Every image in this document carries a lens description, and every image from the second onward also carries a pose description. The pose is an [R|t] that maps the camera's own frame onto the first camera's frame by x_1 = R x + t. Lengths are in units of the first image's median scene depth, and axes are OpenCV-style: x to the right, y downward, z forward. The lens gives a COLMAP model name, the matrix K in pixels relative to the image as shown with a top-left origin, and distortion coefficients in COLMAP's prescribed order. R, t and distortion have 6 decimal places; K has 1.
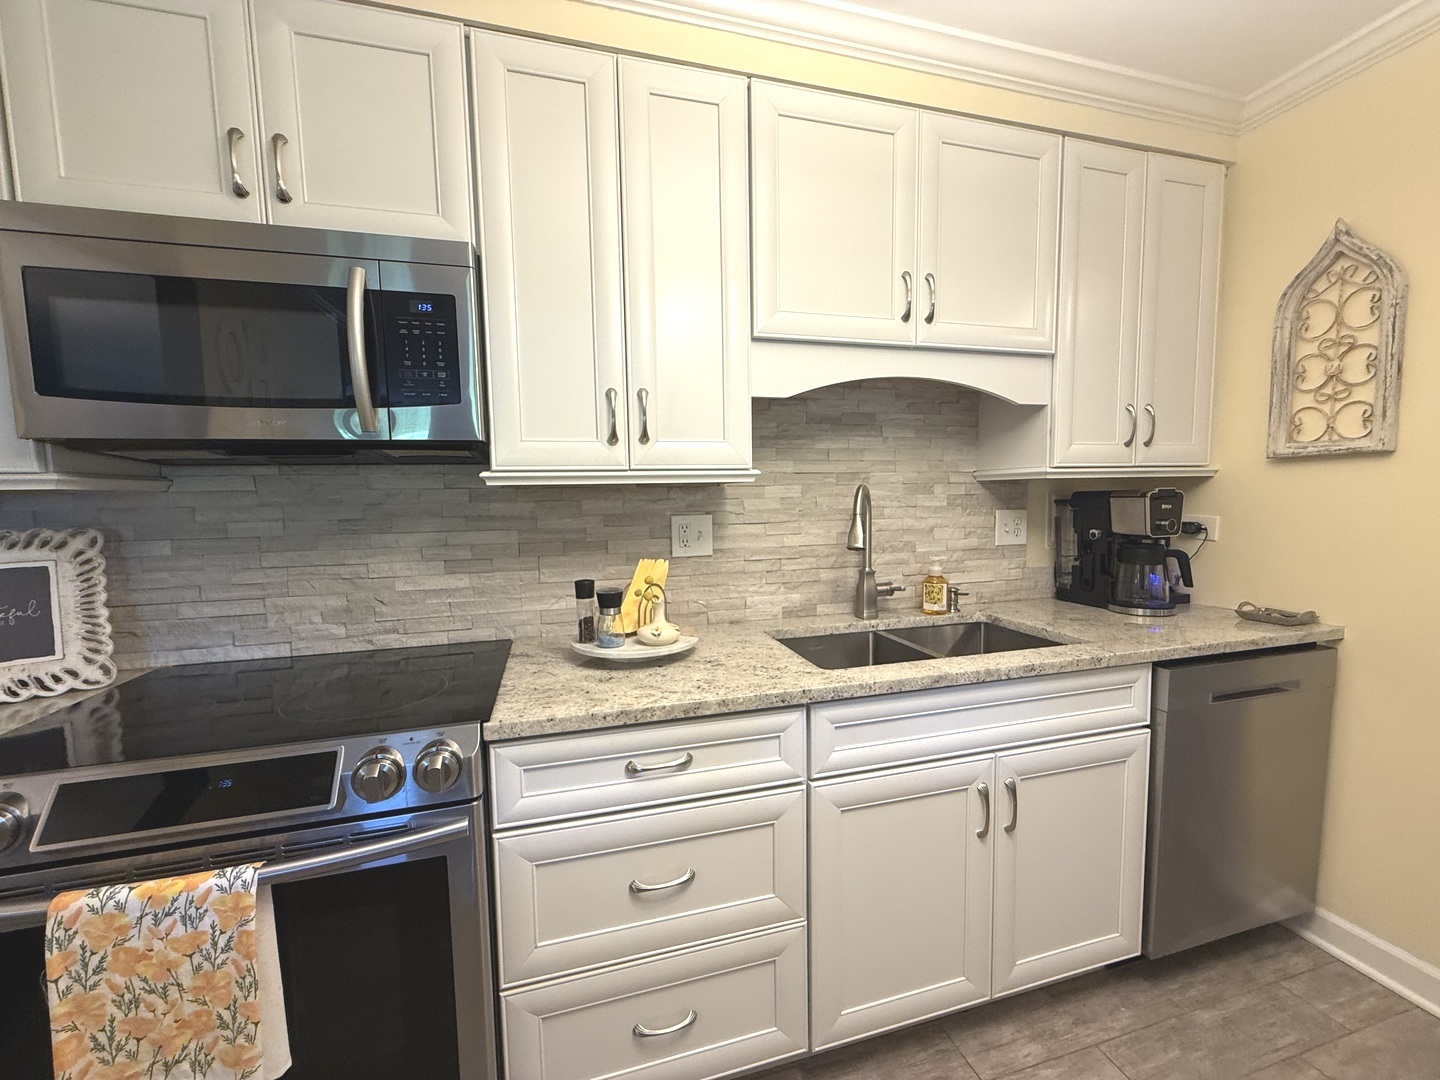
lens RADIAL K [[577.4, 0, 717.3], [0, 577.4, 540.9], [0, 0, 1]] dist [0.000017, 0.000213]
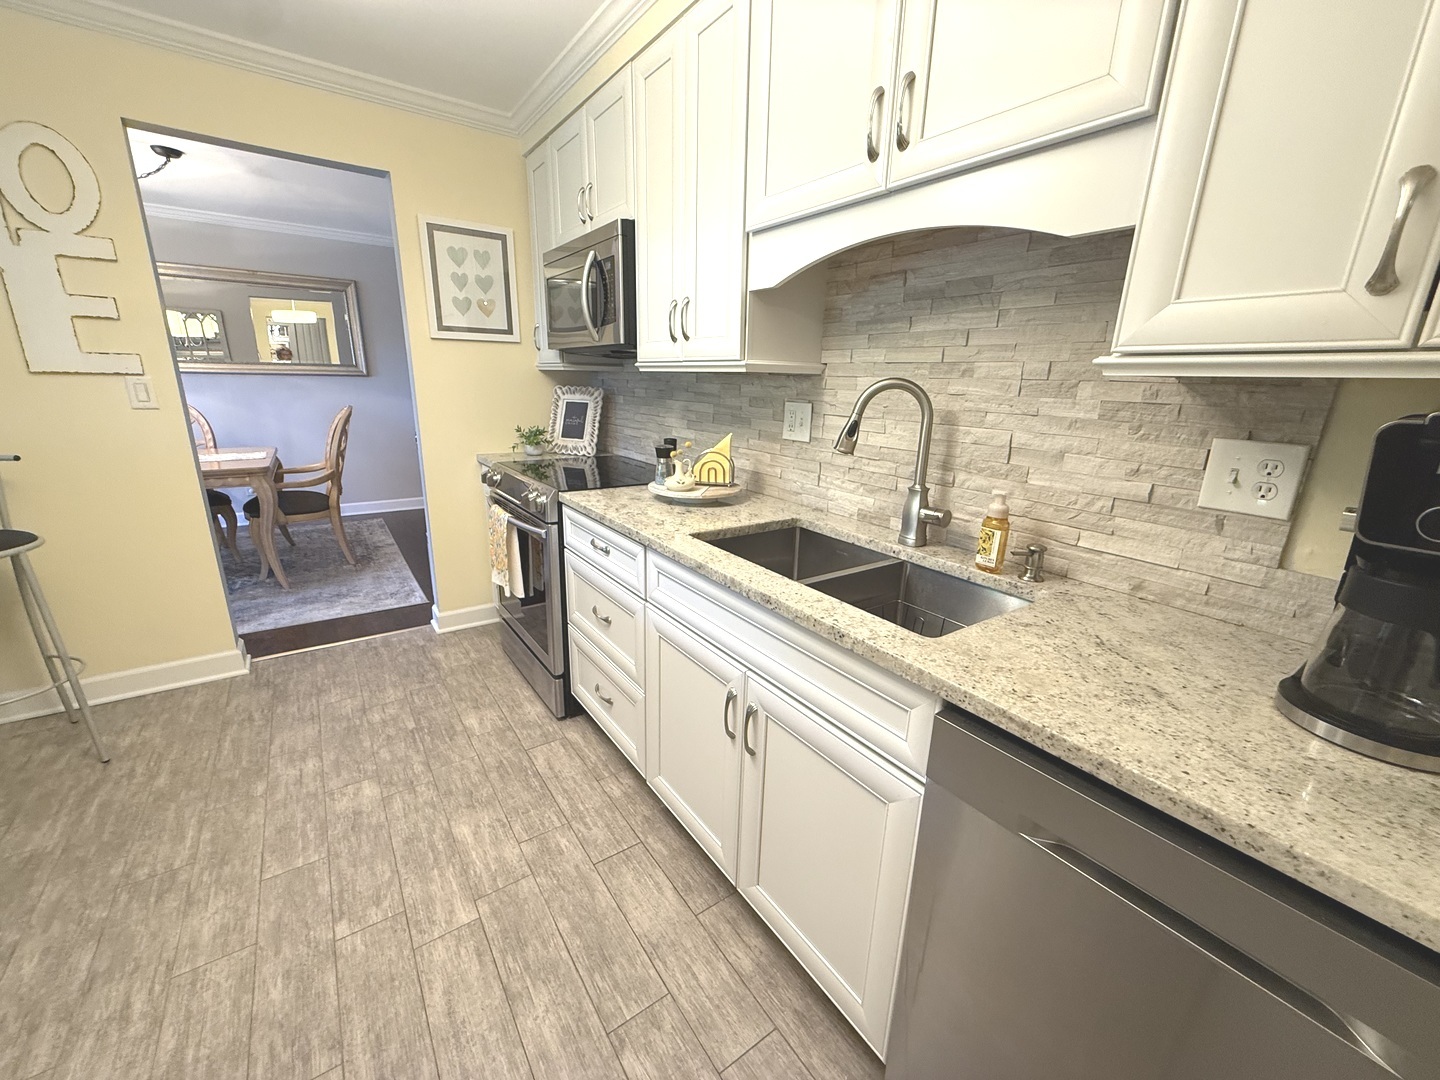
lens RADIAL K [[577.4, 0, 717.8], [0, 577.4, 542.7], [0, 0, 1]] dist [0.000017, 0.000213]
pose [[0.332127, 0.283894, -0.899498, 1.065525], [-0.103978, 0.958838, 0.264230, -0.069711], [0.937486, 0.005770, 0.347974, 0.521796]]
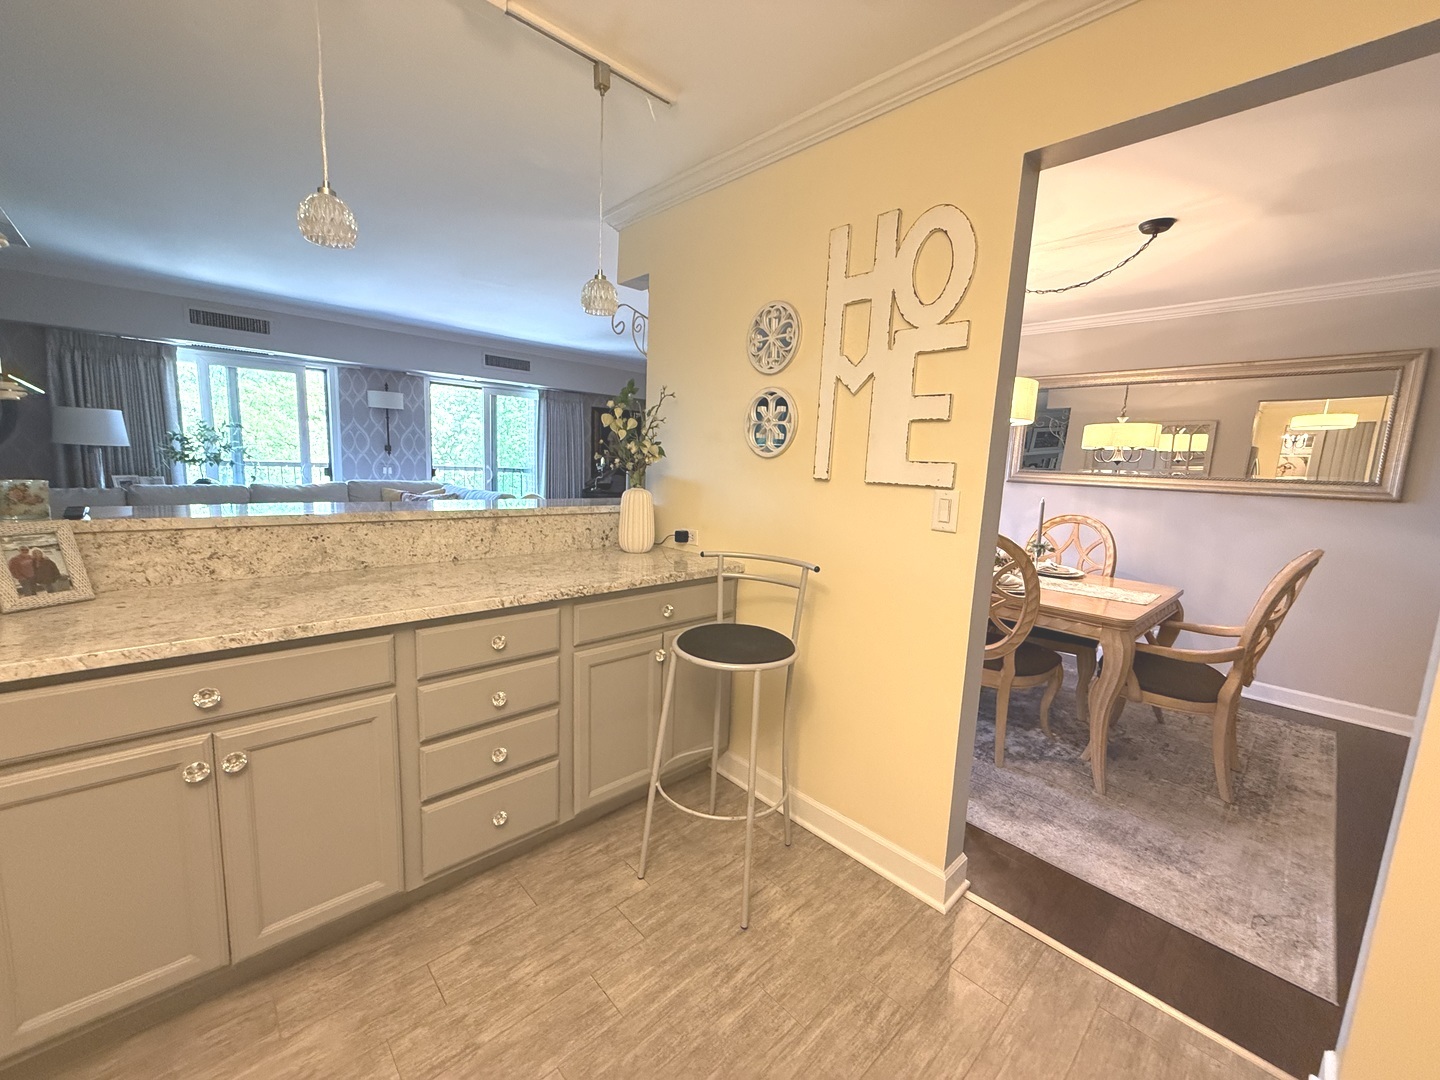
lens RADIAL K [[577.4, 0, 711.4], [0, 577.4, 542.6], [0, 0, 1]] dist [0.000017, 0.000213]
pose [[-0.886781, 0.048126, -0.459676, 0.122731], [-0.060667, 0.973839, 0.218992, -0.055734], [0.458190, 0.222086, -0.860662, 0.437770]]
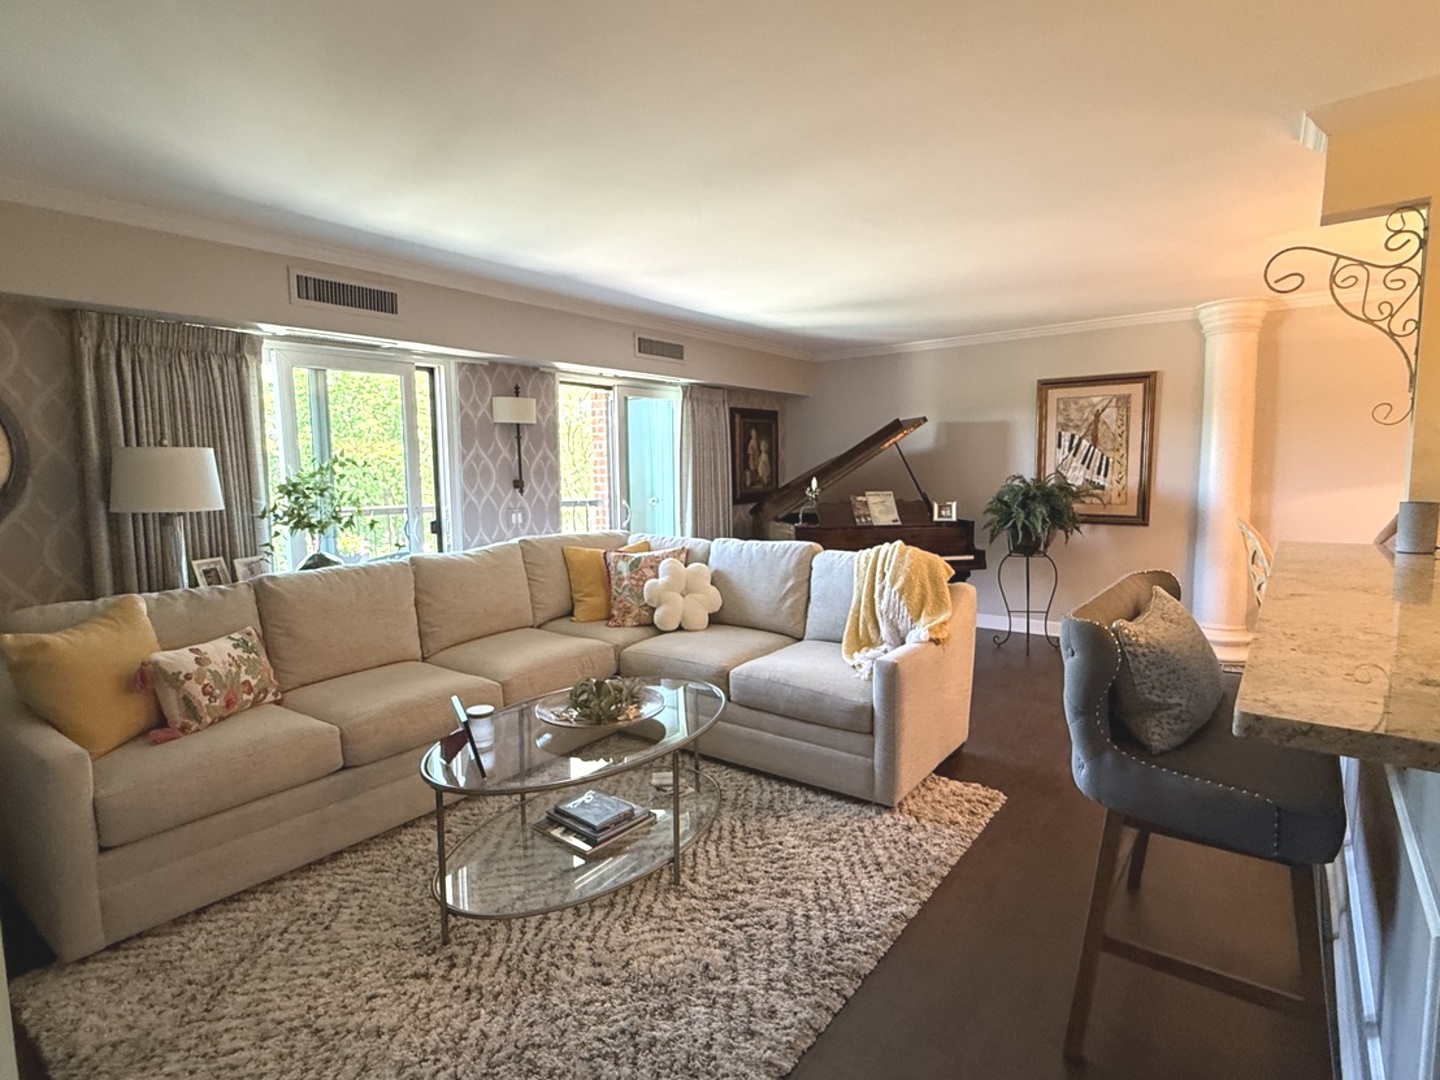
lens RADIAL K [[749.4, 0, 718.5], [0, 749.4, 543.8], [0, 0, 1]] dist [-0.001669, -0.000158]
pose [[-0.795714, 0.093531, -0.598407, 1.461352], [-0.014955, 0.984669, 0.173789, -0.017333], [0.605488, 0.147236, -0.782117, -0.862381]]
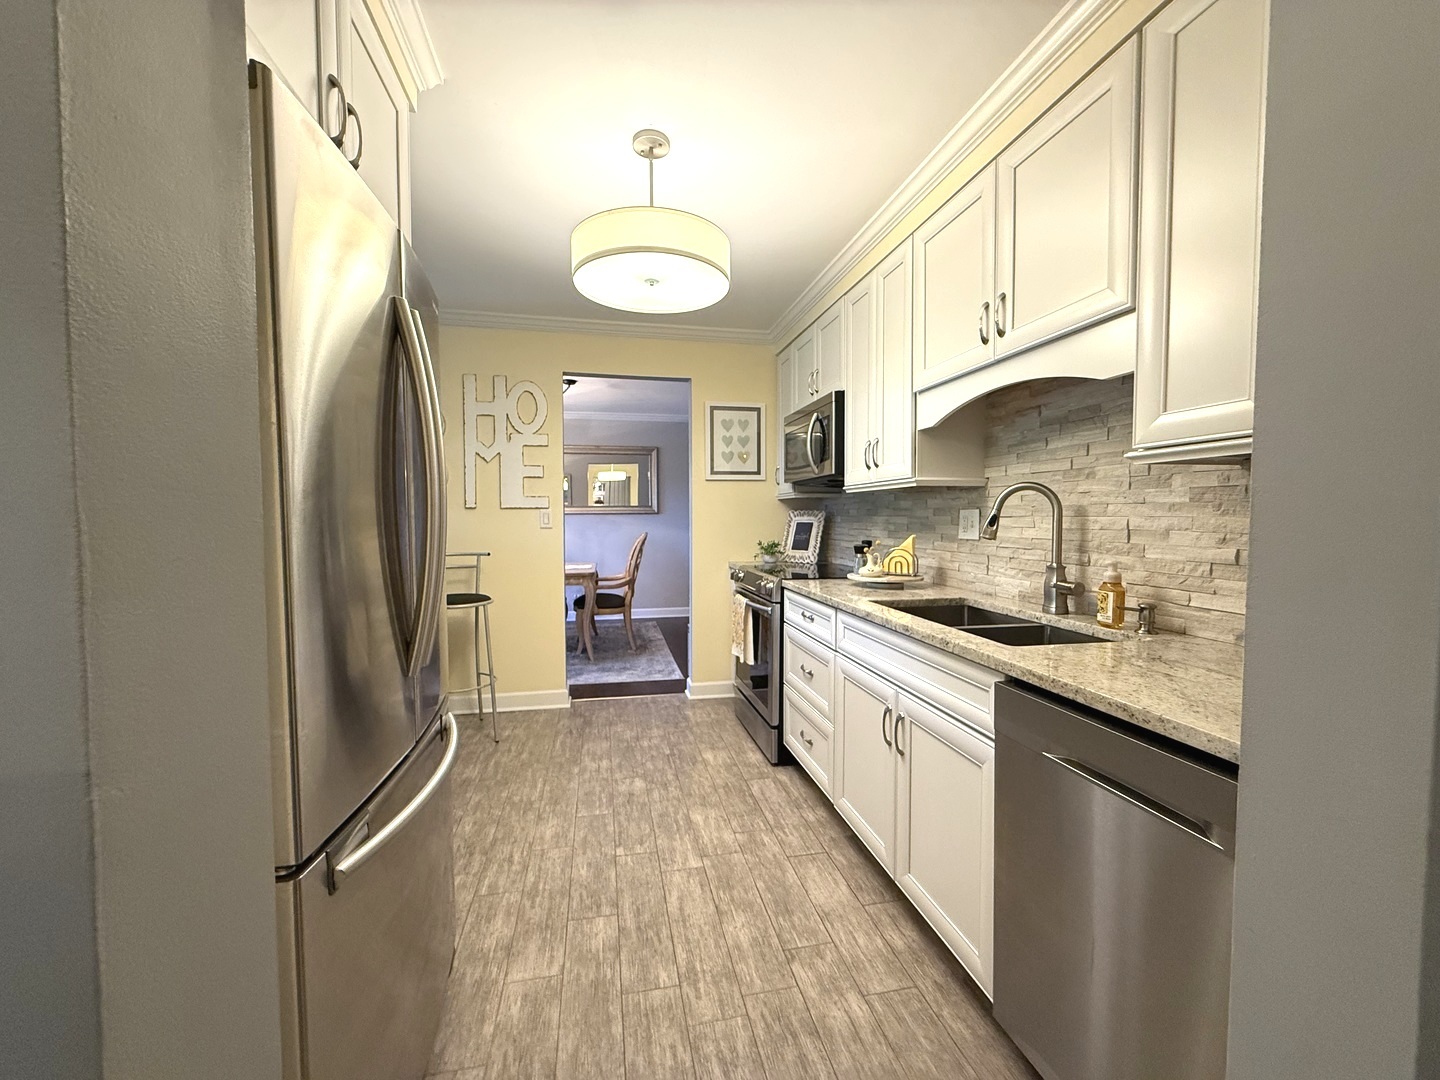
lens RADIAL K [[577.4, 0, 713.4], [0, 577.4, 540.5], [0, 0, 1]] dist [0.000017, 0.000213]
pose [[-0.078734, 0.060170, -0.995078, 1.515746], [-0.072562, 0.995183, 0.065918, -0.019024], [0.994251, 0.077395, -0.073988, 0.549919]]
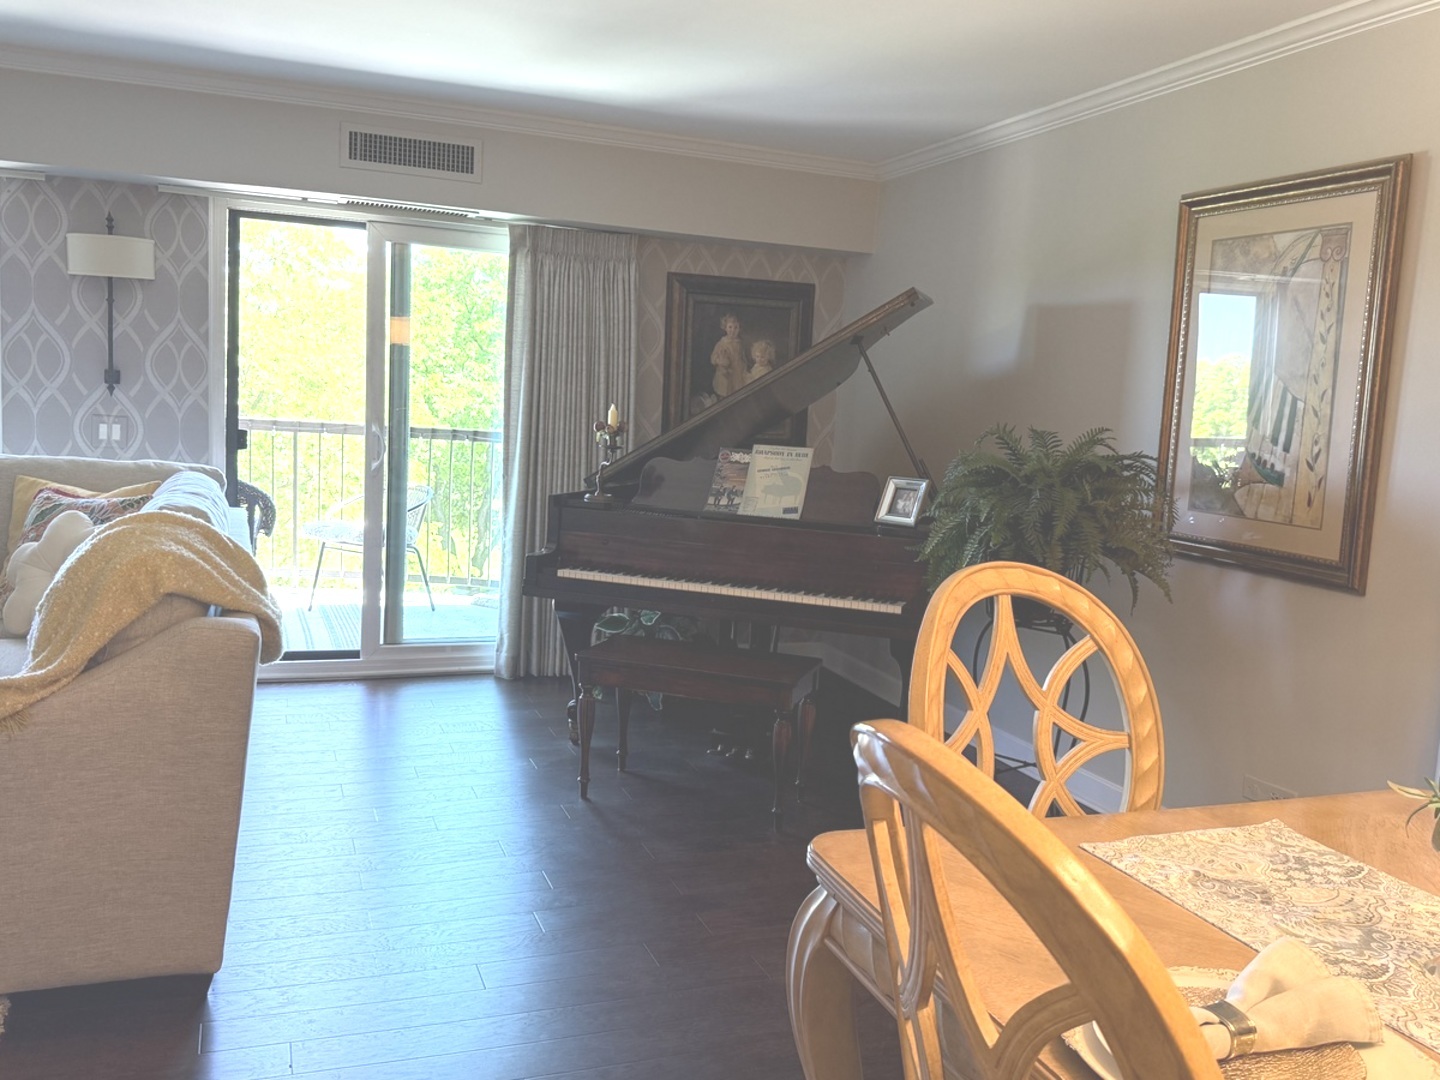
lens RADIAL K [[1247.7, 0, 713.4], [0, 1247.7, 548.1], [0, 0, 1]] dist [0.030771, -0.046773]
pose [[-0.995683, -0.021933, -0.090191, -1.035891], [-0.038948, 0.980724, 0.191479, 0.048063], [0.084252, 0.194165, -0.977344, -0.468158]]
